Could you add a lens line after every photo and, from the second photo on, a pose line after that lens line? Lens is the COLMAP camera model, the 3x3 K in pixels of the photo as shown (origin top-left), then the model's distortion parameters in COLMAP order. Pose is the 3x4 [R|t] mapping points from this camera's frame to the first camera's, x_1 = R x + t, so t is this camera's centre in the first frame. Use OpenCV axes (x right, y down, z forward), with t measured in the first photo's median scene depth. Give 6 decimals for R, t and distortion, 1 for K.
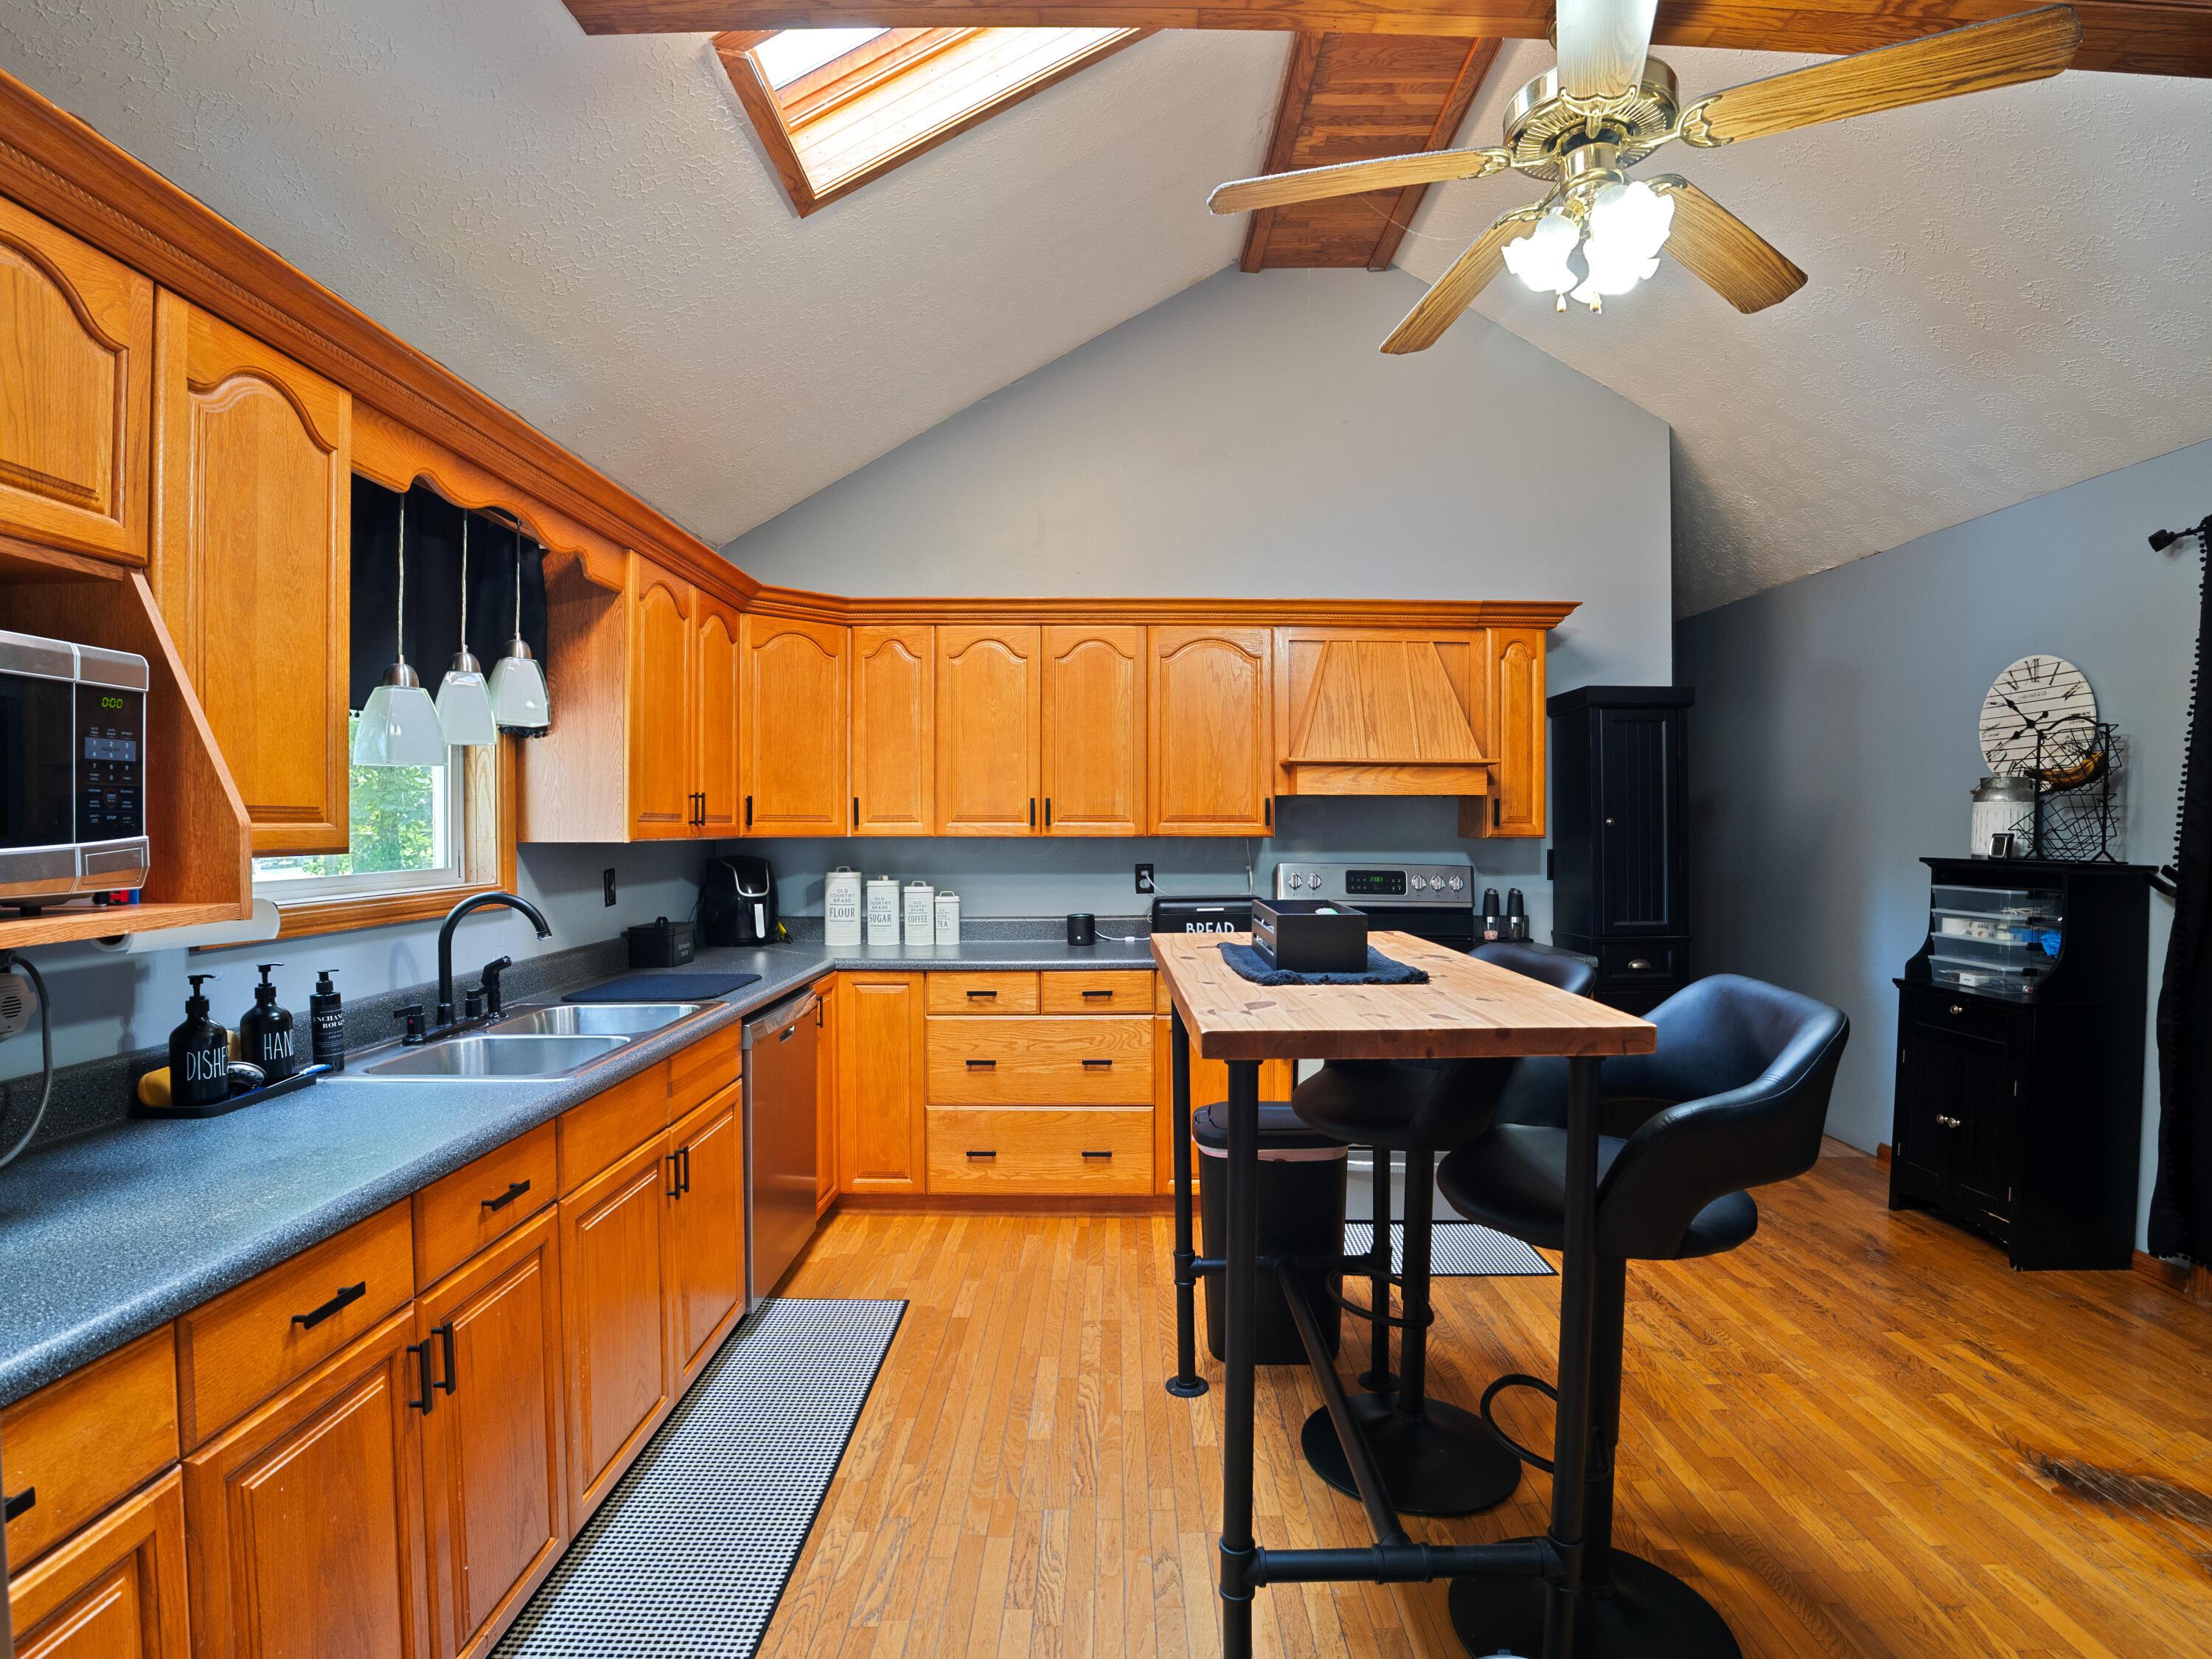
lens RADIAL K [[1096.2, 0, 1110.2], [0, 1096.2, 831.5], [0, 0, 1]] dist [-0.073120, 0.017153]
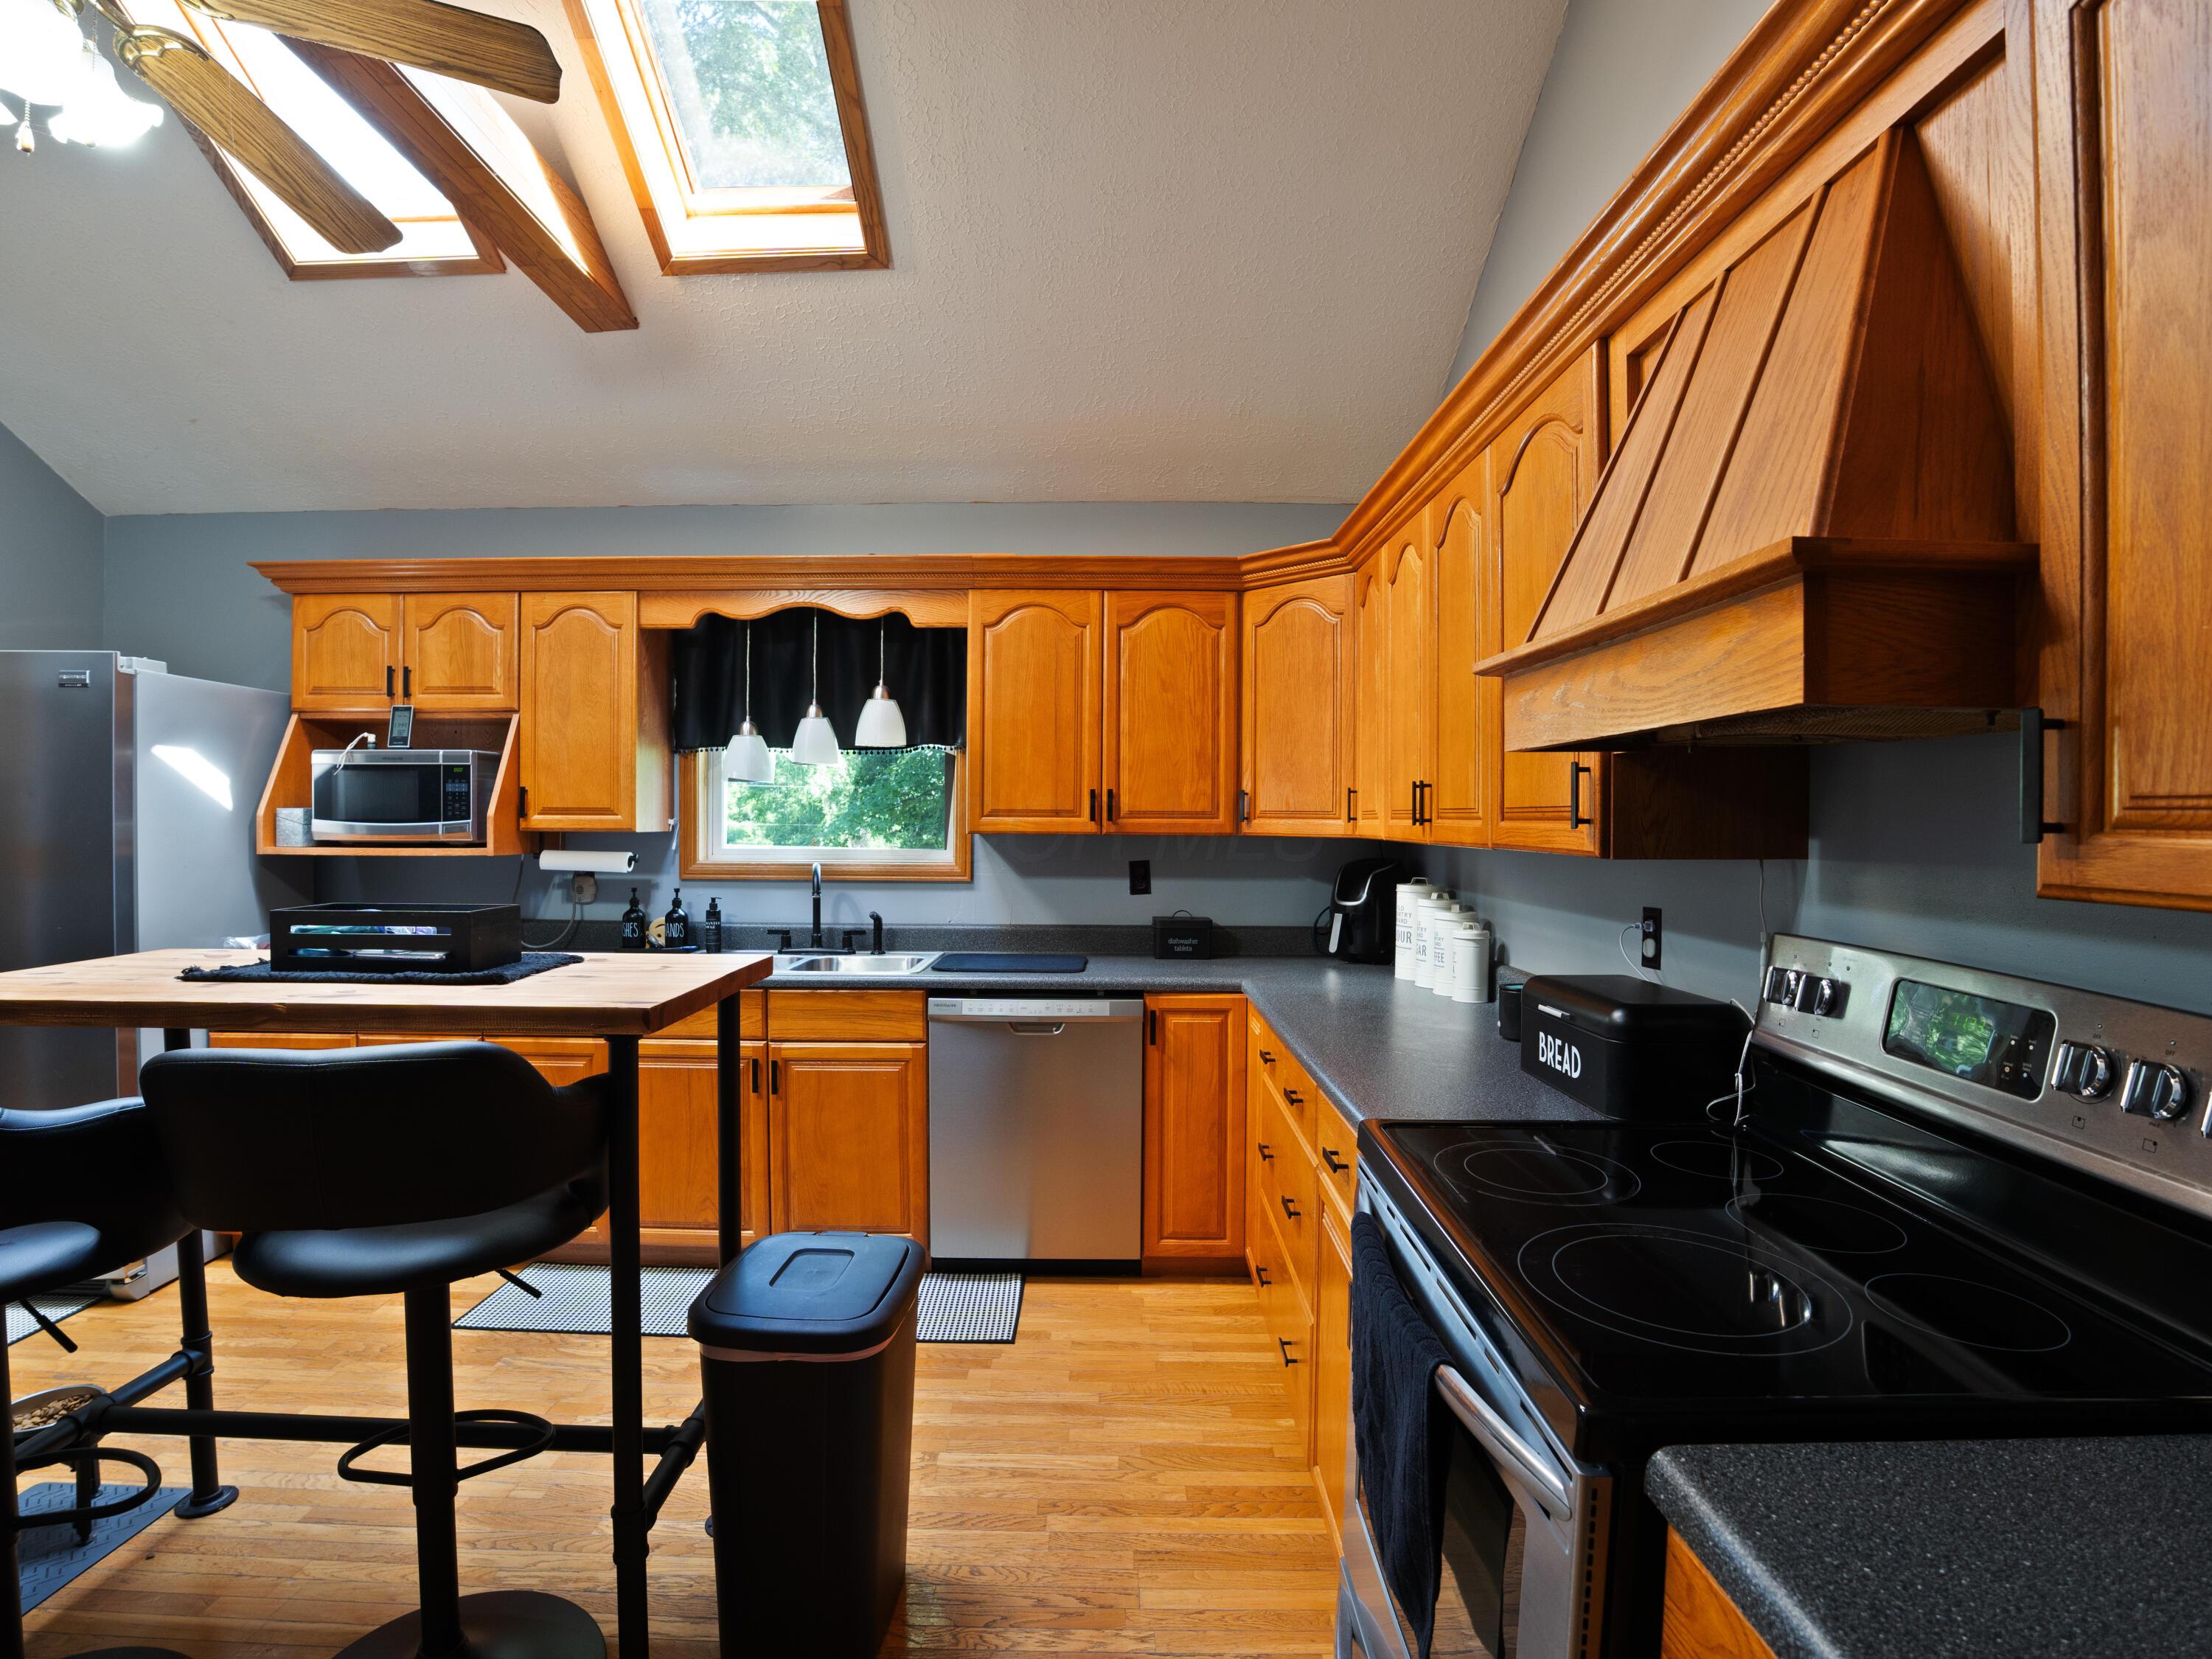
lens RADIAL K [[1096.2, 0, 1110.2], [0, 1096.2, 831.5], [0, 0, 1]] dist [-0.073120, 0.017153]
pose [[-0.001013, 0.013067, -0.999914, 0.612450], [-0.013600, 0.999822, 0.013079, -0.008302], [0.999907, 0.013612, -0.000835, 0.918168]]
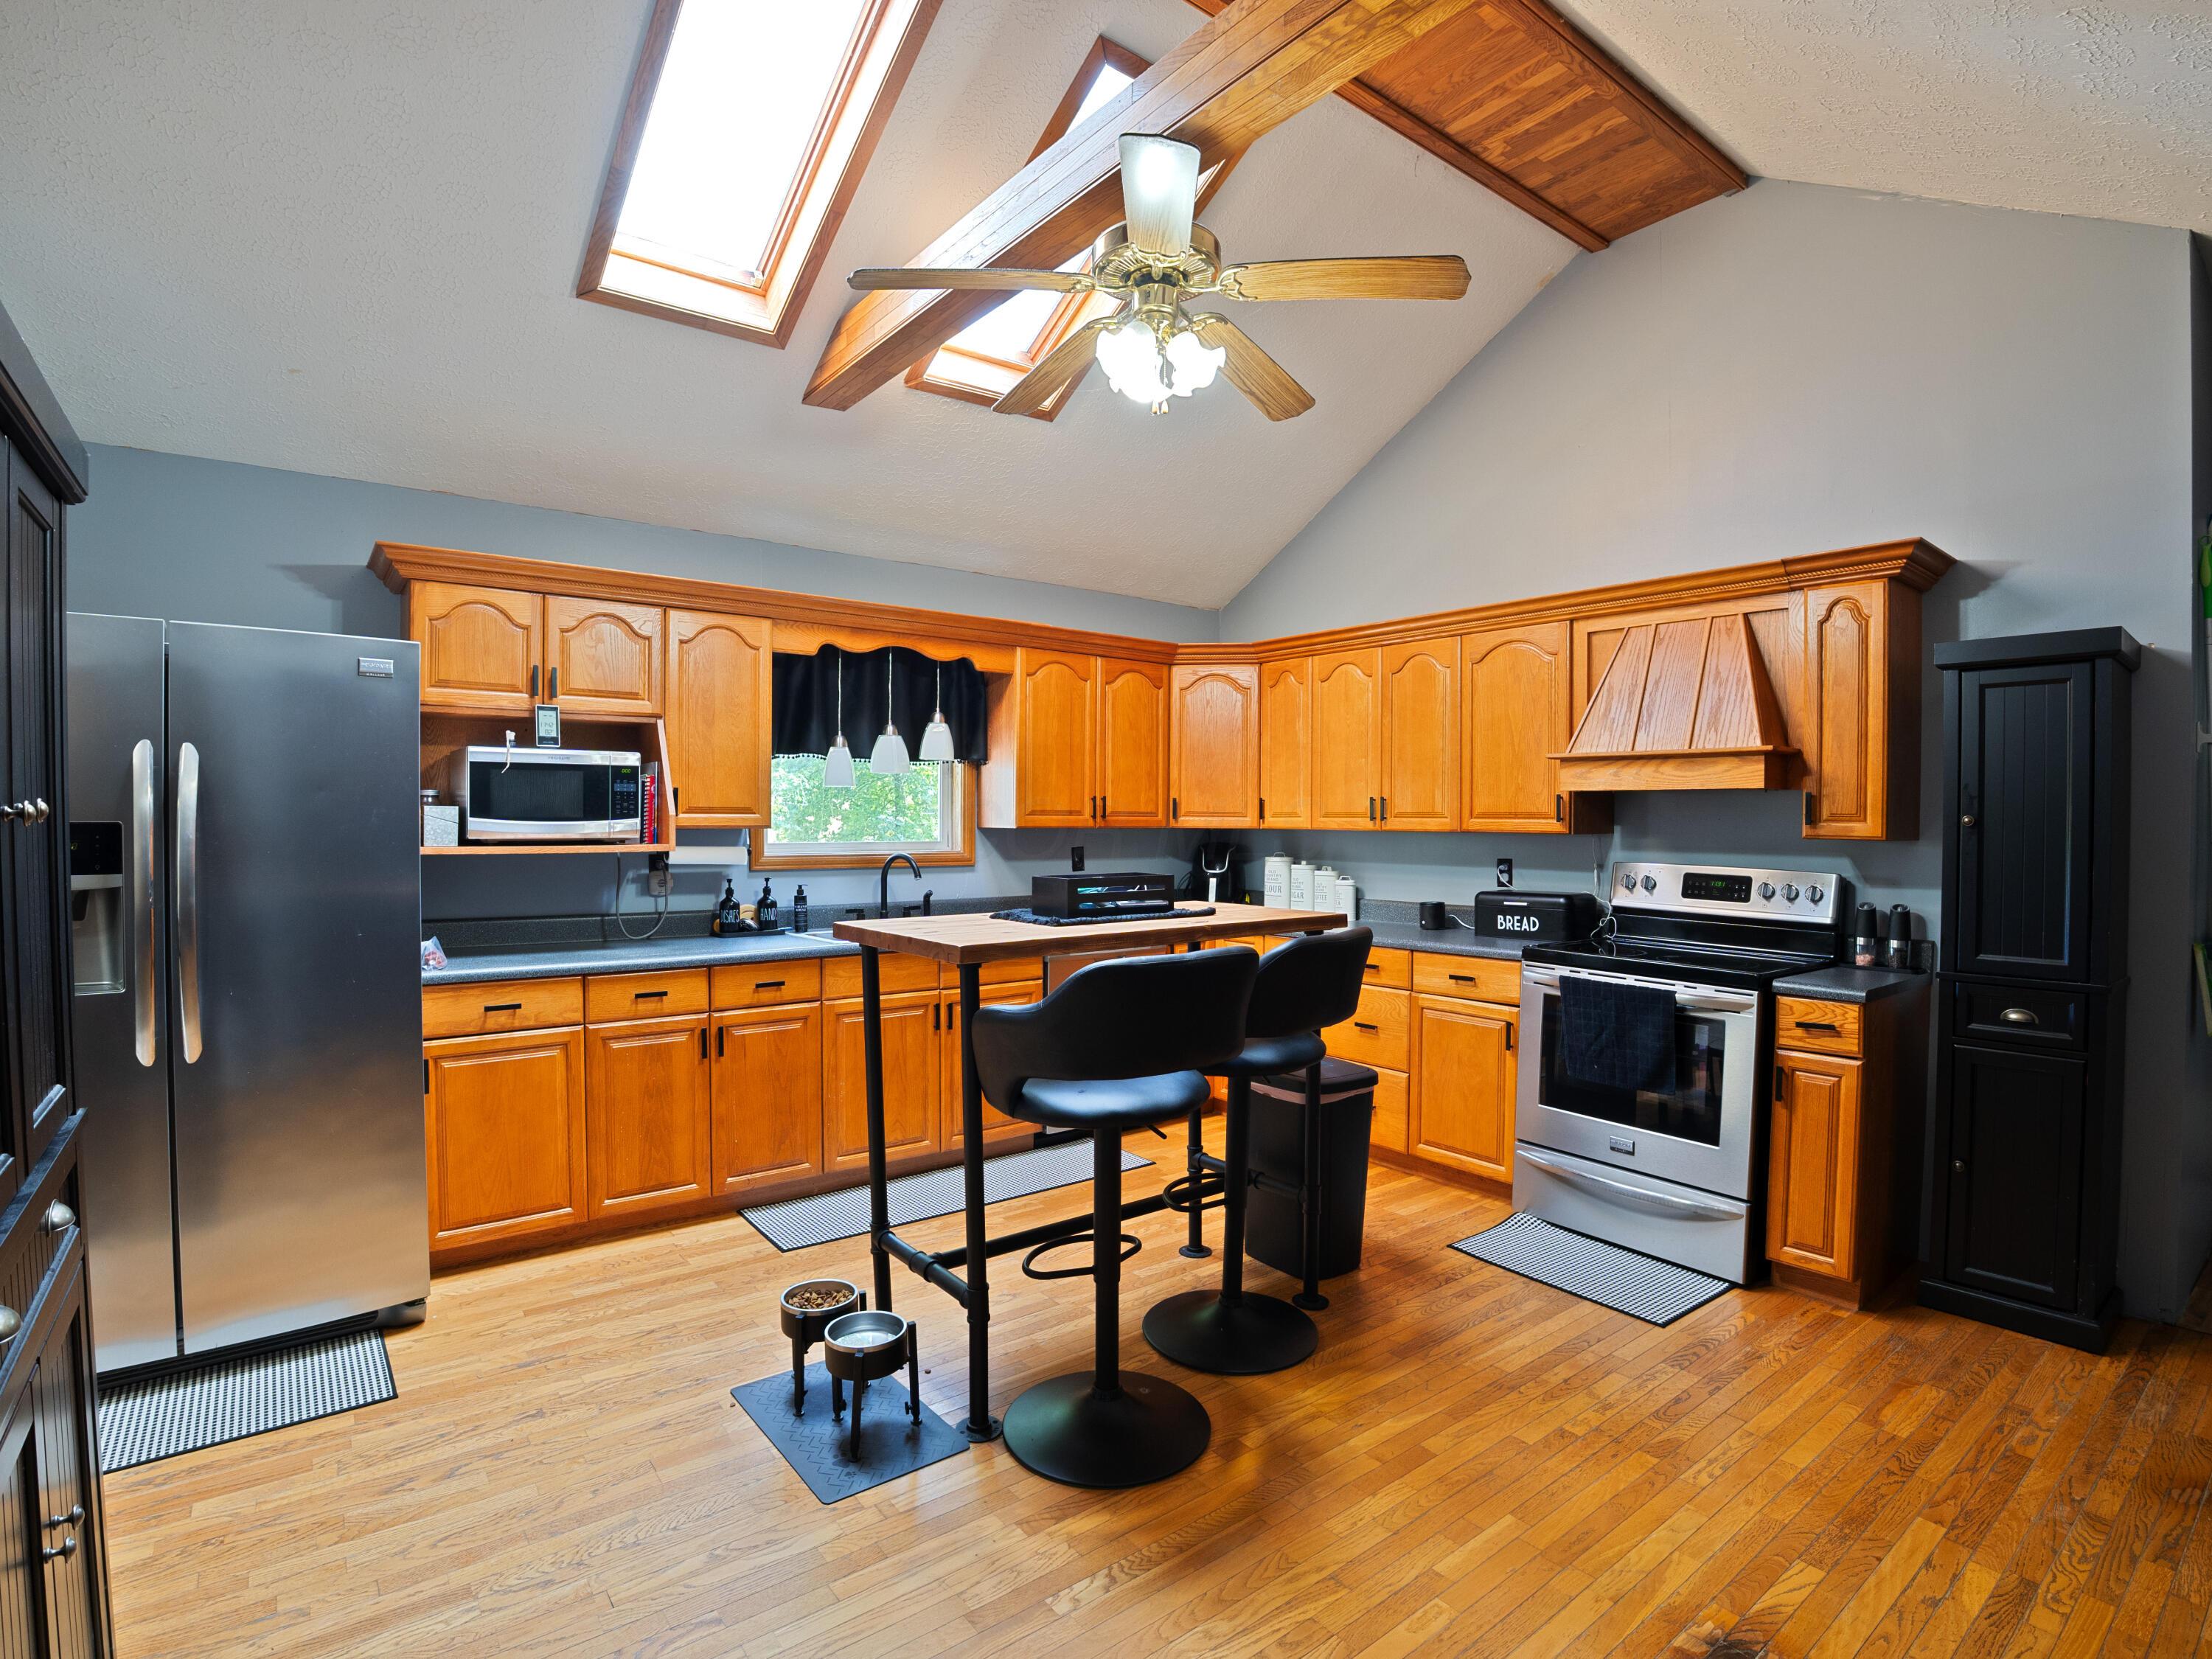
lens RADIAL K [[1096.2, 0, 1110.2], [0, 1096.2, 831.5], [0, 0, 1]] dist [-0.073120, 0.017153]
pose [[0.611887, 0.014085, -0.790819, 0.745779], [-0.012473, 0.999889, 0.008158, 0.000041], [0.790847, 0.004872, 0.611995, 0.083301]]
